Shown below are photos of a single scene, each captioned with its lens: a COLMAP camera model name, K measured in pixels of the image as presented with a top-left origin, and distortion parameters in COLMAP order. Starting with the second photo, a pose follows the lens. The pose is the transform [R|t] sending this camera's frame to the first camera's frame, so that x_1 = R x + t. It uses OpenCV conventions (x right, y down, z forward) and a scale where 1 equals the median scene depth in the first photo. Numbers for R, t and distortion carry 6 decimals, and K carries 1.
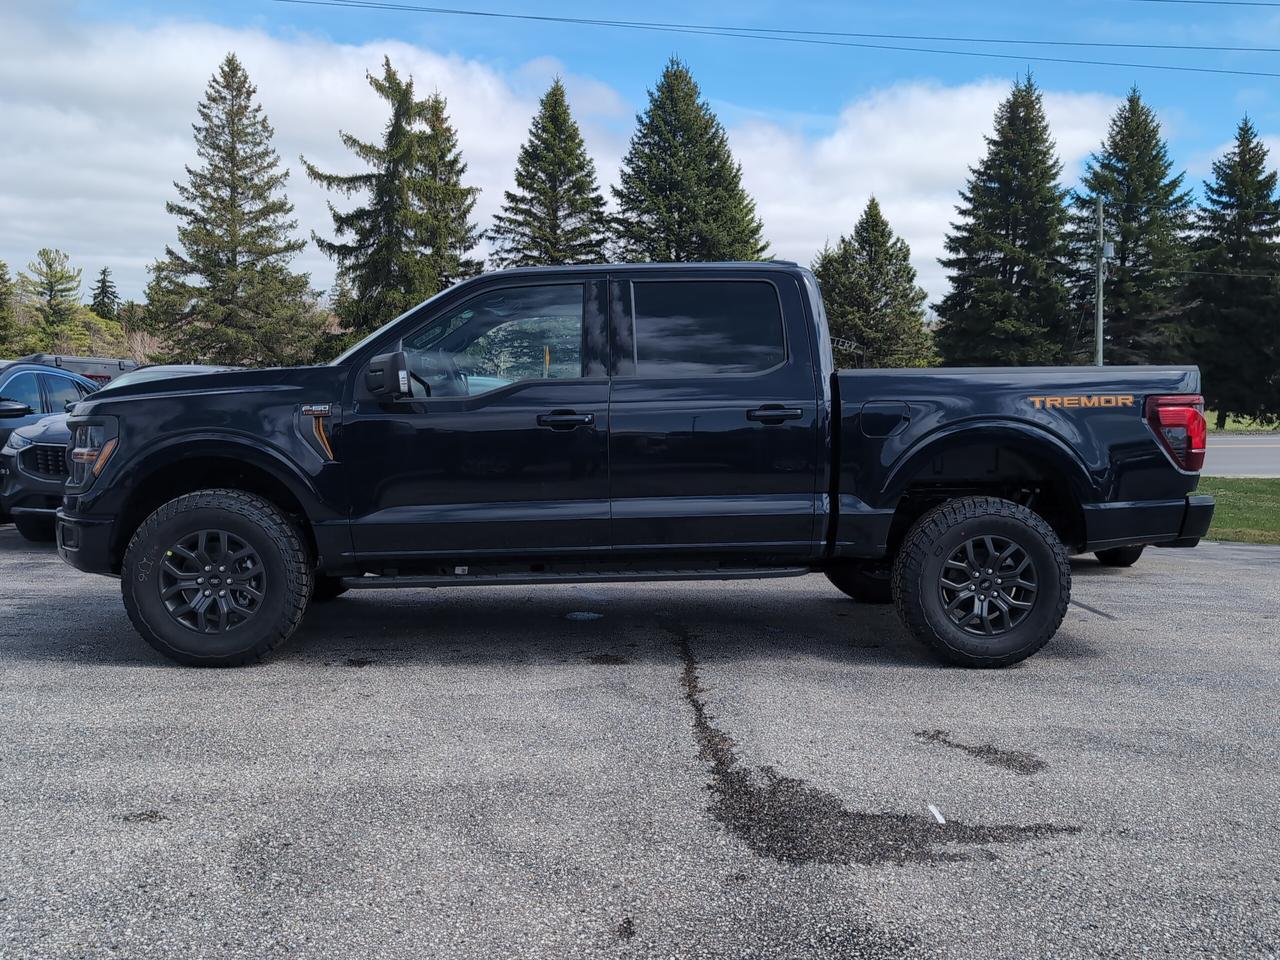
lens RADIAL K [[1145.2, 0, 650.2], [0, 1145.2, 479.3], [0, 0, 1]] dist [0.009445, 0.016196]
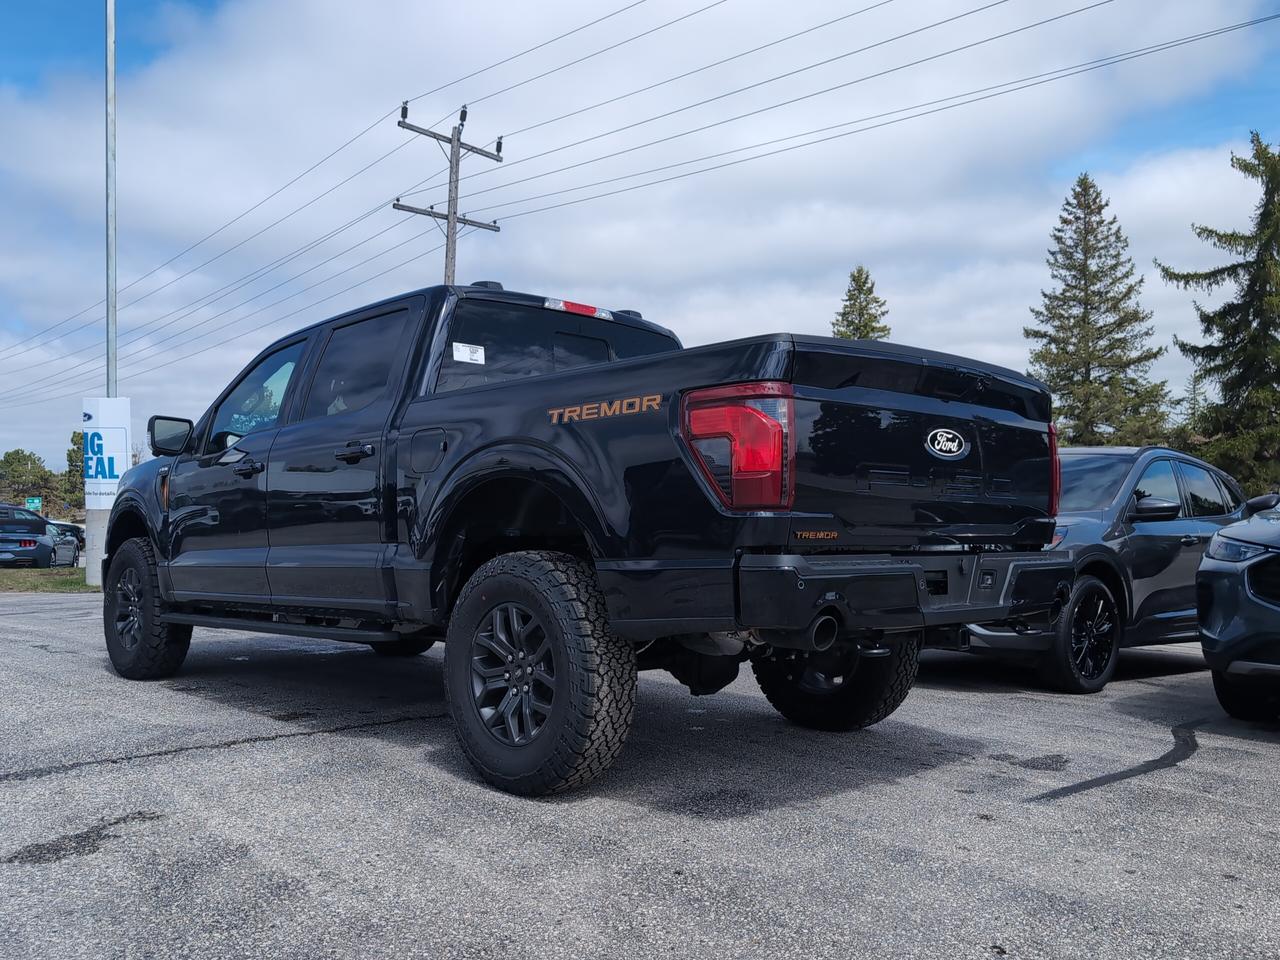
lens RADIAL K [[1145.2, 0, 650.2], [0, 1145.2, 479.3], [0, 0, 1]] dist [0.009445, 0.016196]
pose [[0.642654, -0.042696, -0.764966, 0.145462], [-0.044882, 0.994633, -0.093221, 0.005483], [0.764841, 0.094242, 0.637288, 0.095933]]
